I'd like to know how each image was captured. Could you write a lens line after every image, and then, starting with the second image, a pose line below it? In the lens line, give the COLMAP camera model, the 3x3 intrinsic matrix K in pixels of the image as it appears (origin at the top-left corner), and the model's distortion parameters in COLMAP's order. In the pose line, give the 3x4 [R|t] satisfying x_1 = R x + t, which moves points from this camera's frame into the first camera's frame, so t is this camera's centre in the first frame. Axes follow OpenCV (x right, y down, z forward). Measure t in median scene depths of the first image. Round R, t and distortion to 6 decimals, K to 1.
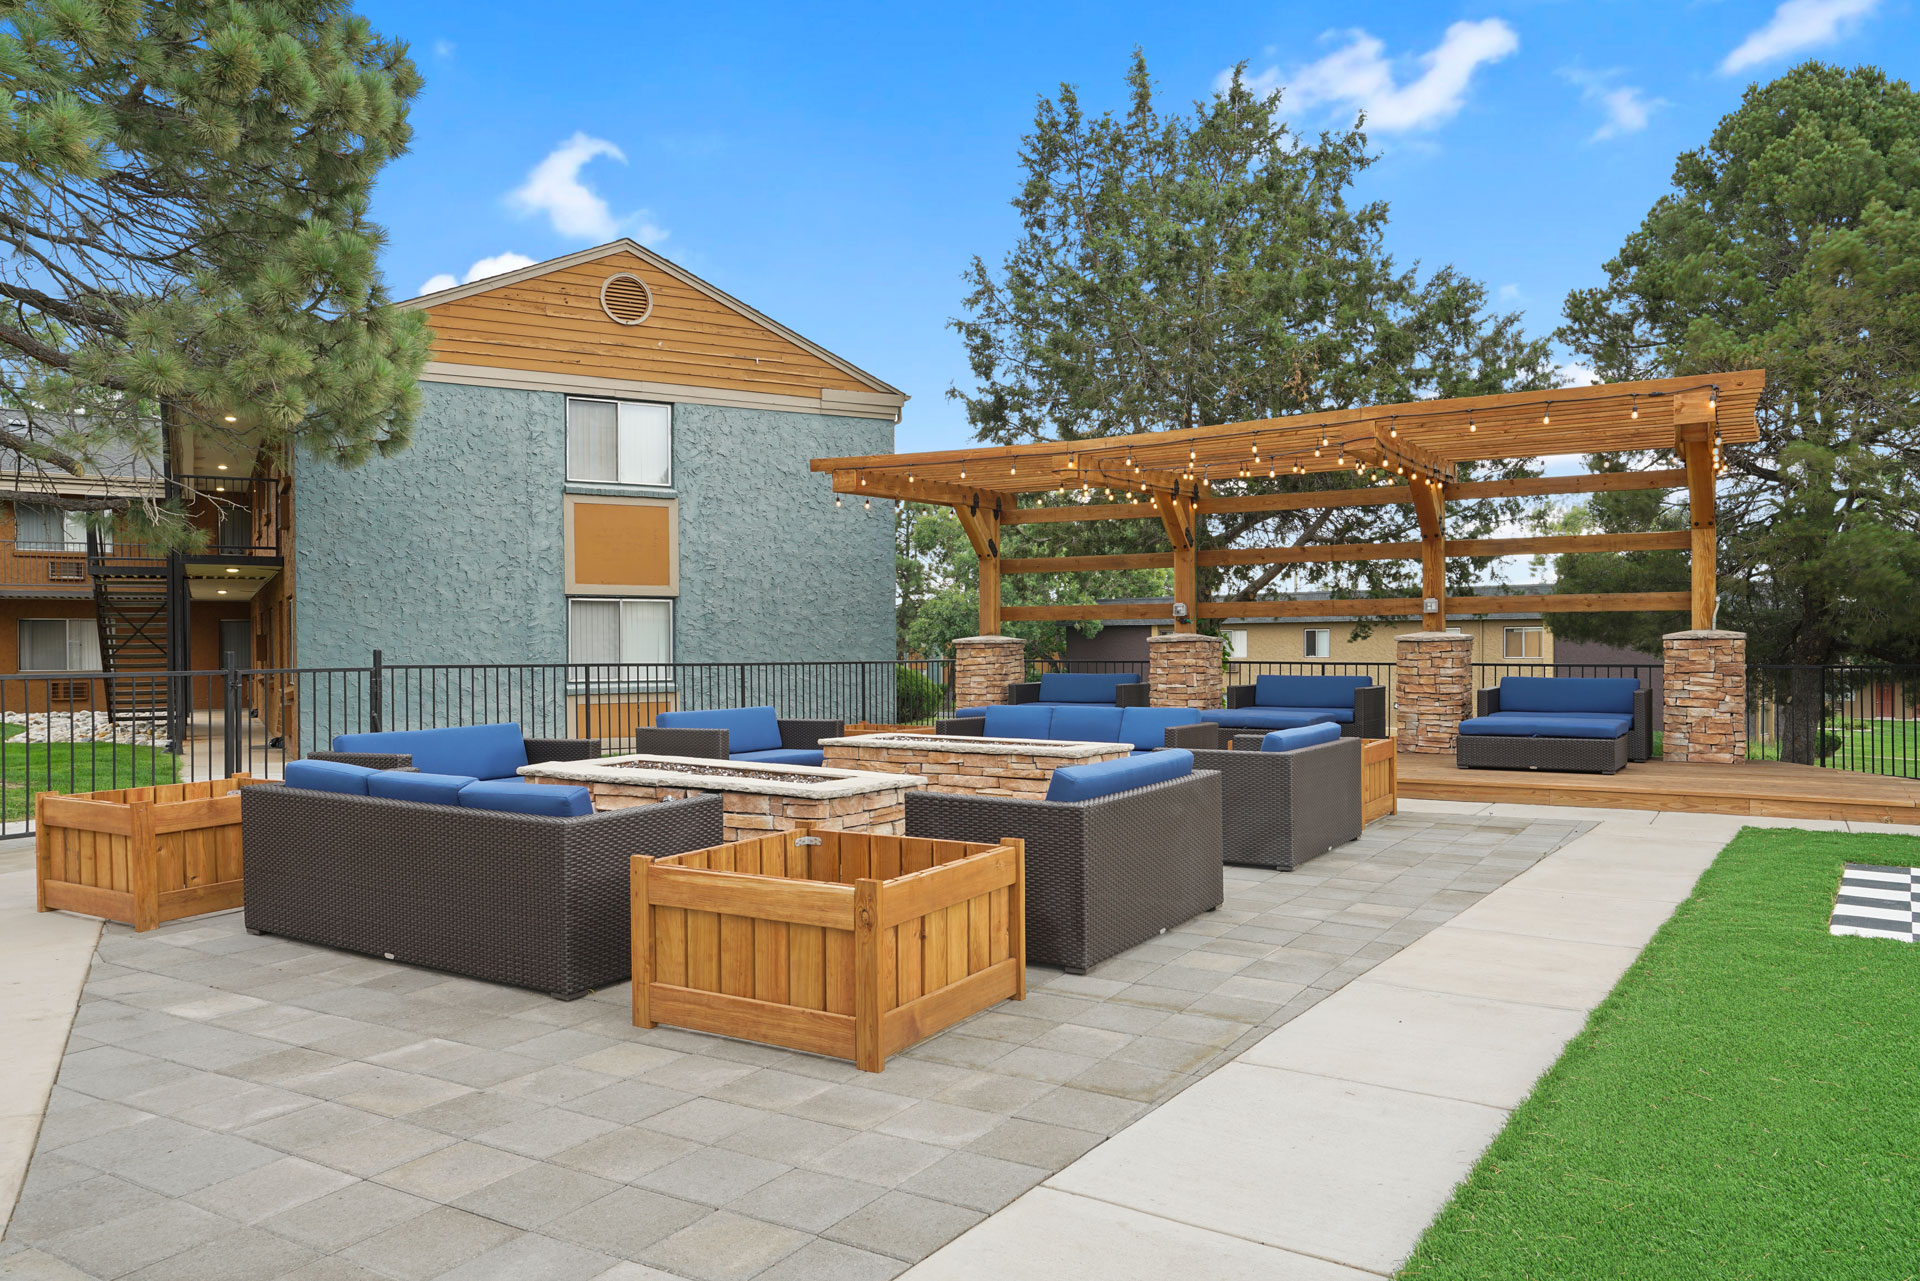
lens RADIAL K [[1344.7, 0, 962.3], [0, 1344.7, 678.4], [0, 0, 1]] dist [-0.003048, 0.020465]
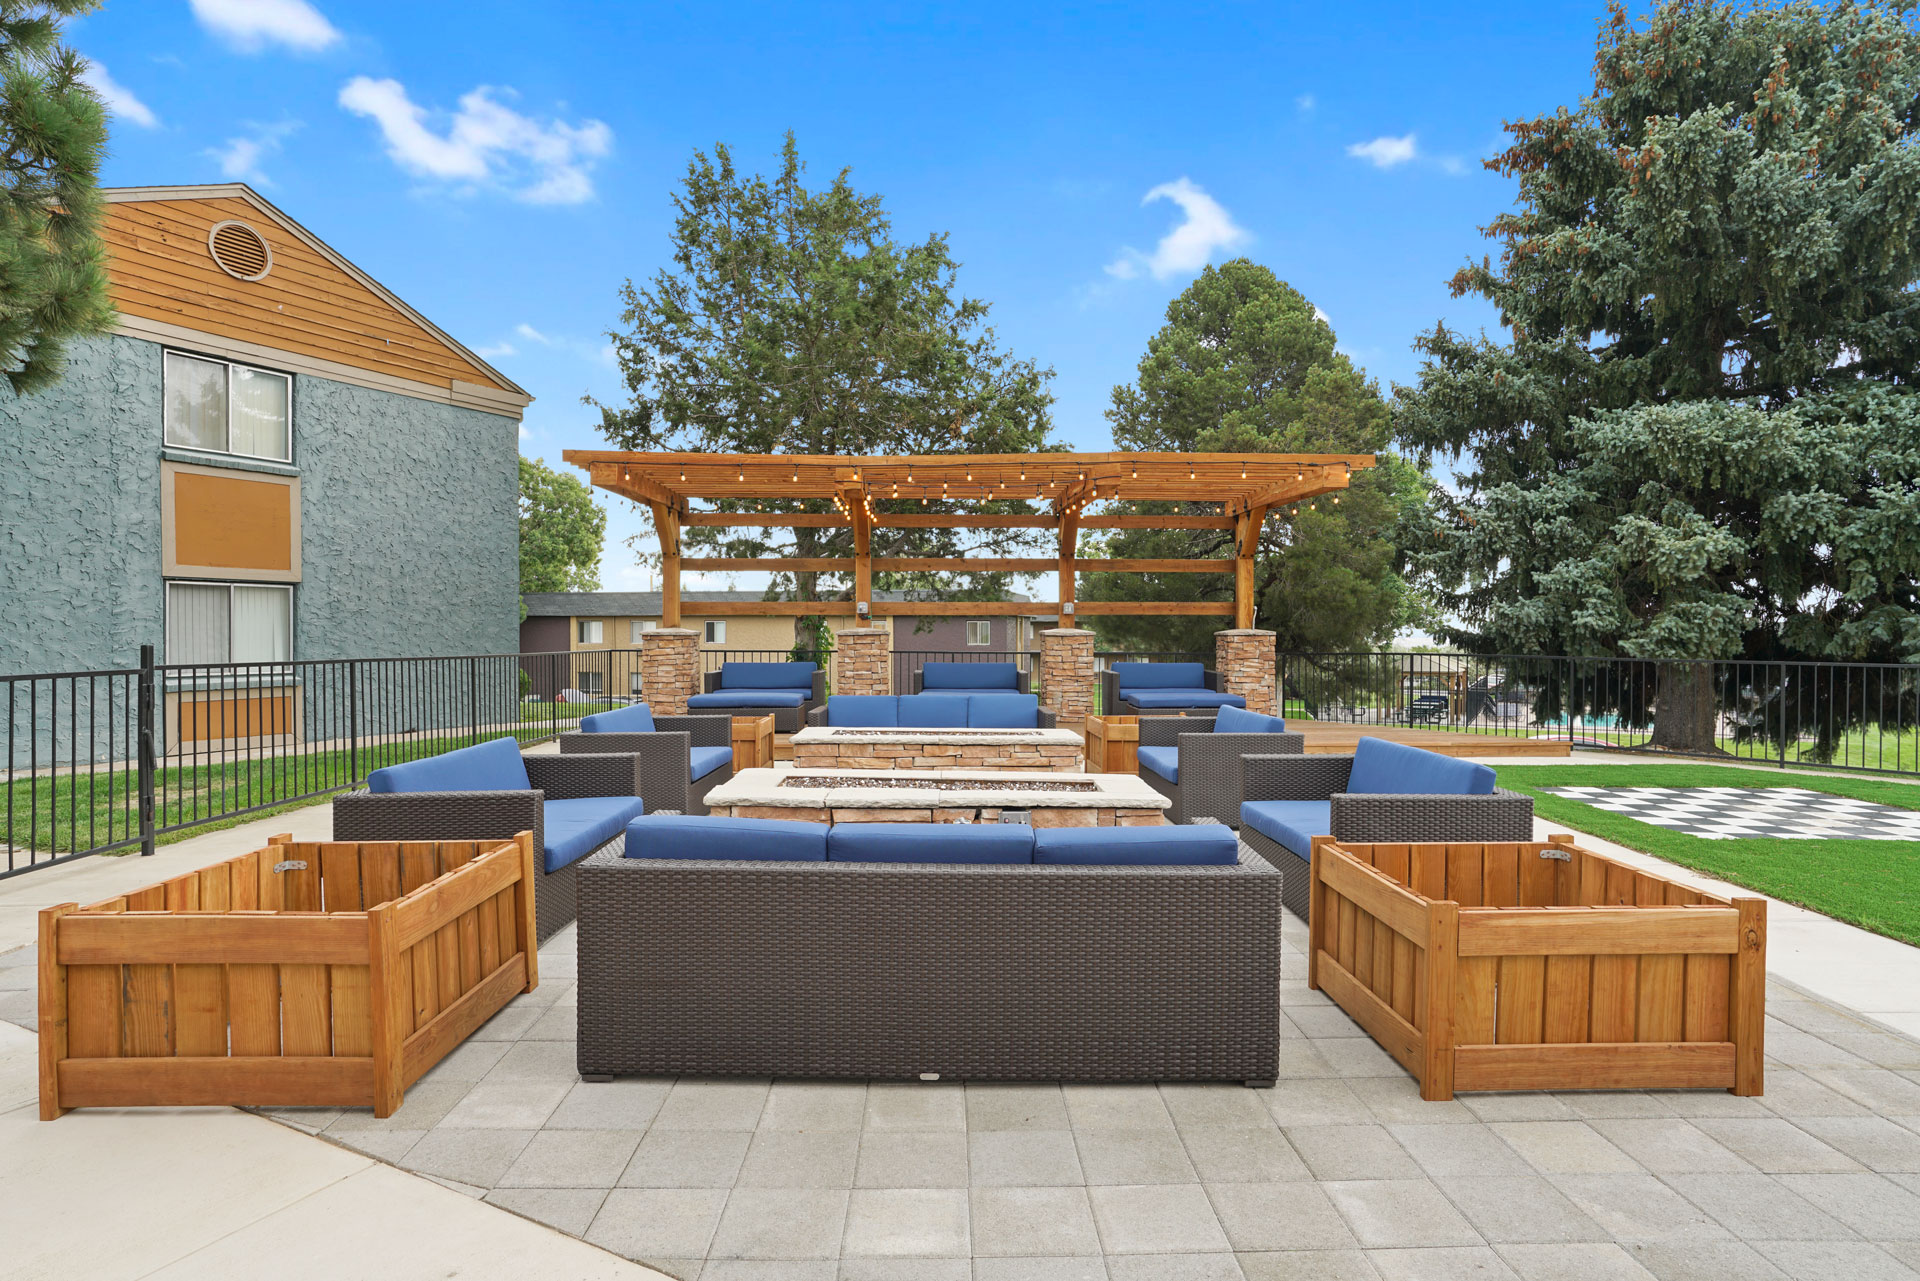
lens RADIAL K [[1044.5, 0, 964.8], [0, 1044.5, 649.0], [0, 0, 1]] dist [-0.039019, 0.033711]
pose [[0.837900, -0.003345, 0.545814, -0.230869], [0.007848, 0.999952, -0.005919, -0.007759], [-0.545768, 0.009243, 0.837886, 0.164051]]
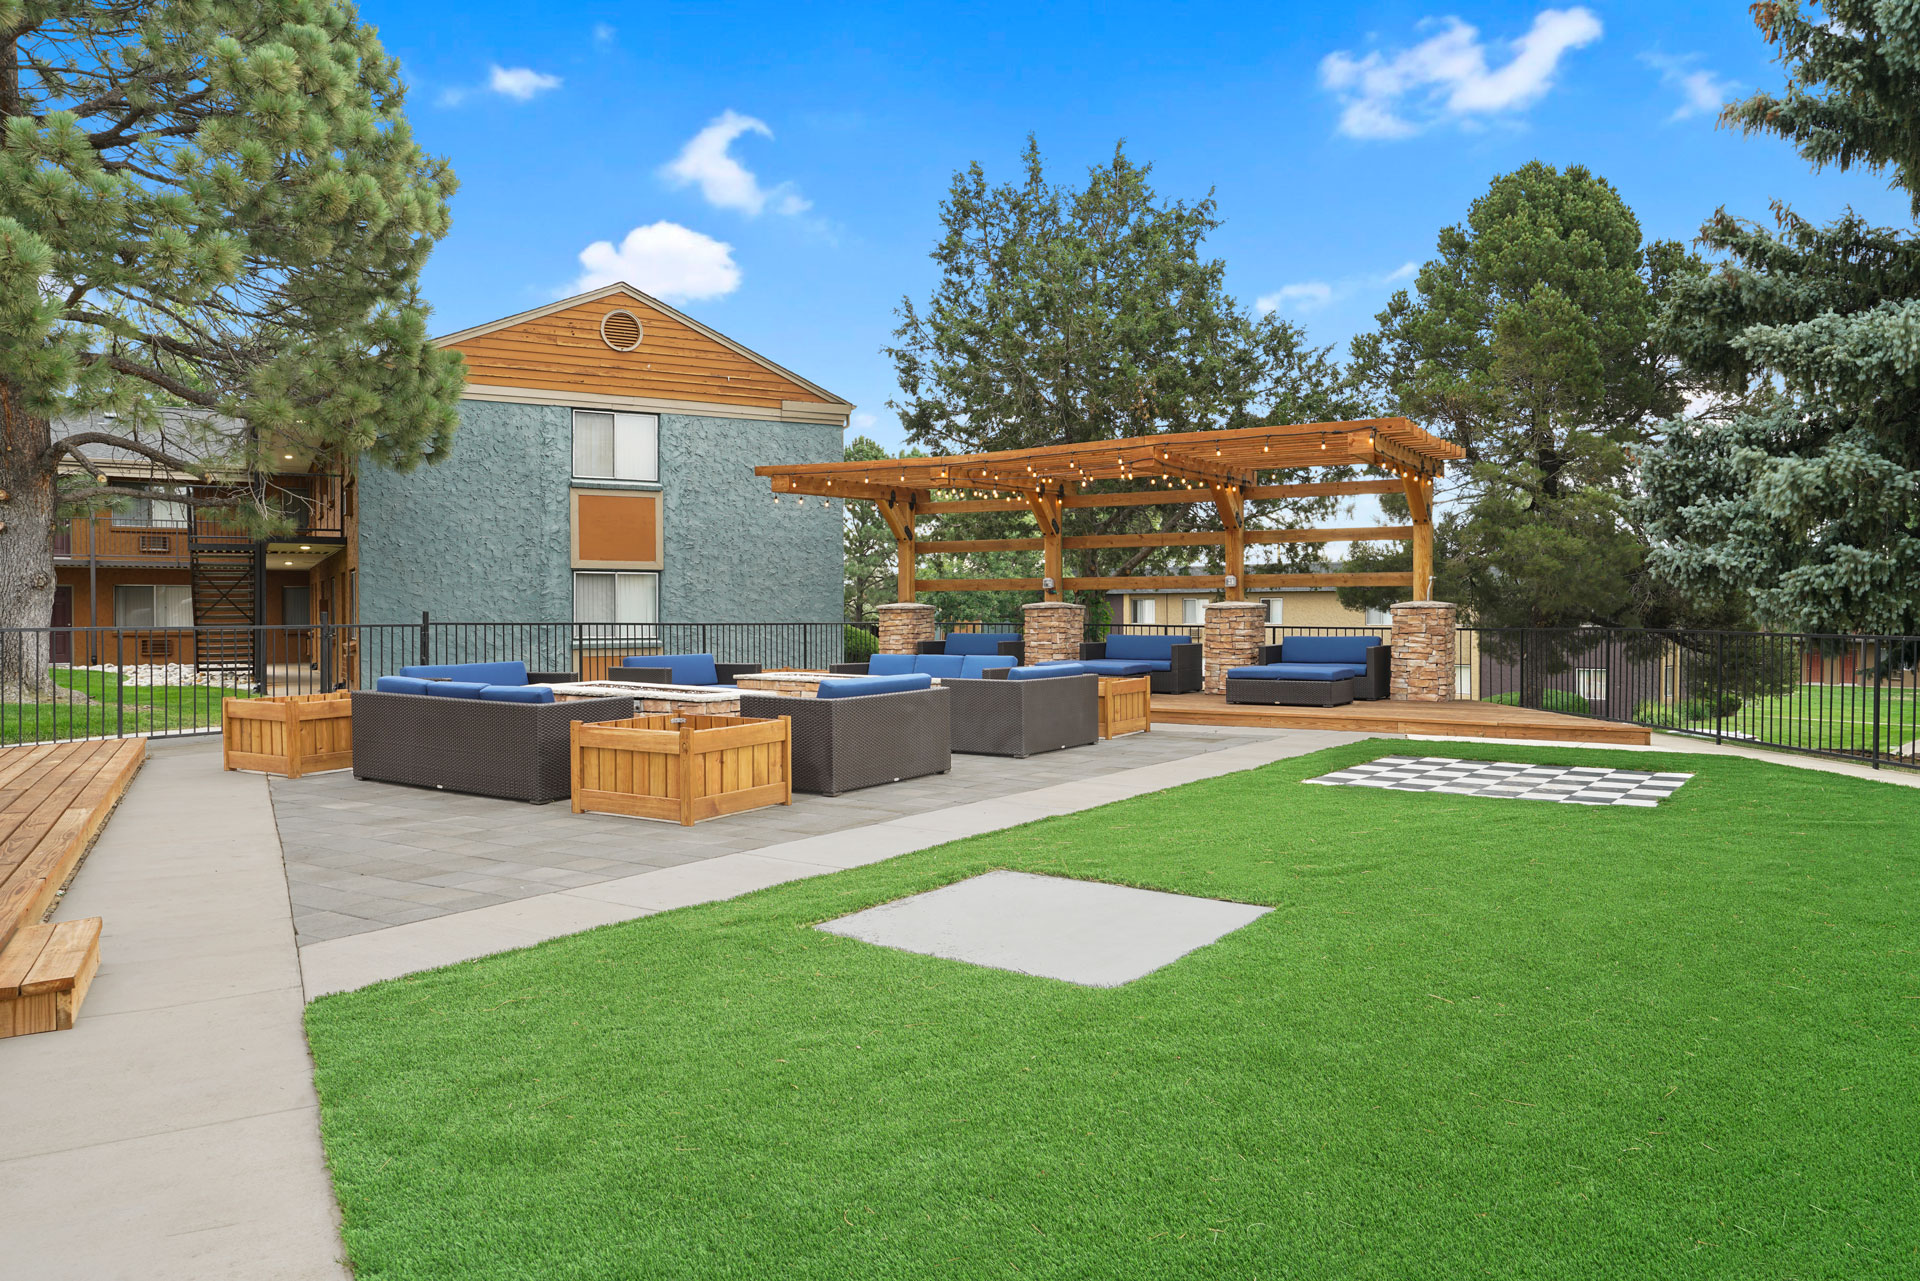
lens RADIAL K [[1316.3, 0, 960.0], [0, 1316.3, 640.5], [0, 0, 1]] dist [-0.005931, -0.000701]
pose [[0.999876, 0.004712, -0.015024, 0.085508], [-0.004758, 0.999984, -0.003037, 0.006469], [0.015010, 0.003109, 0.999883, -0.217671]]
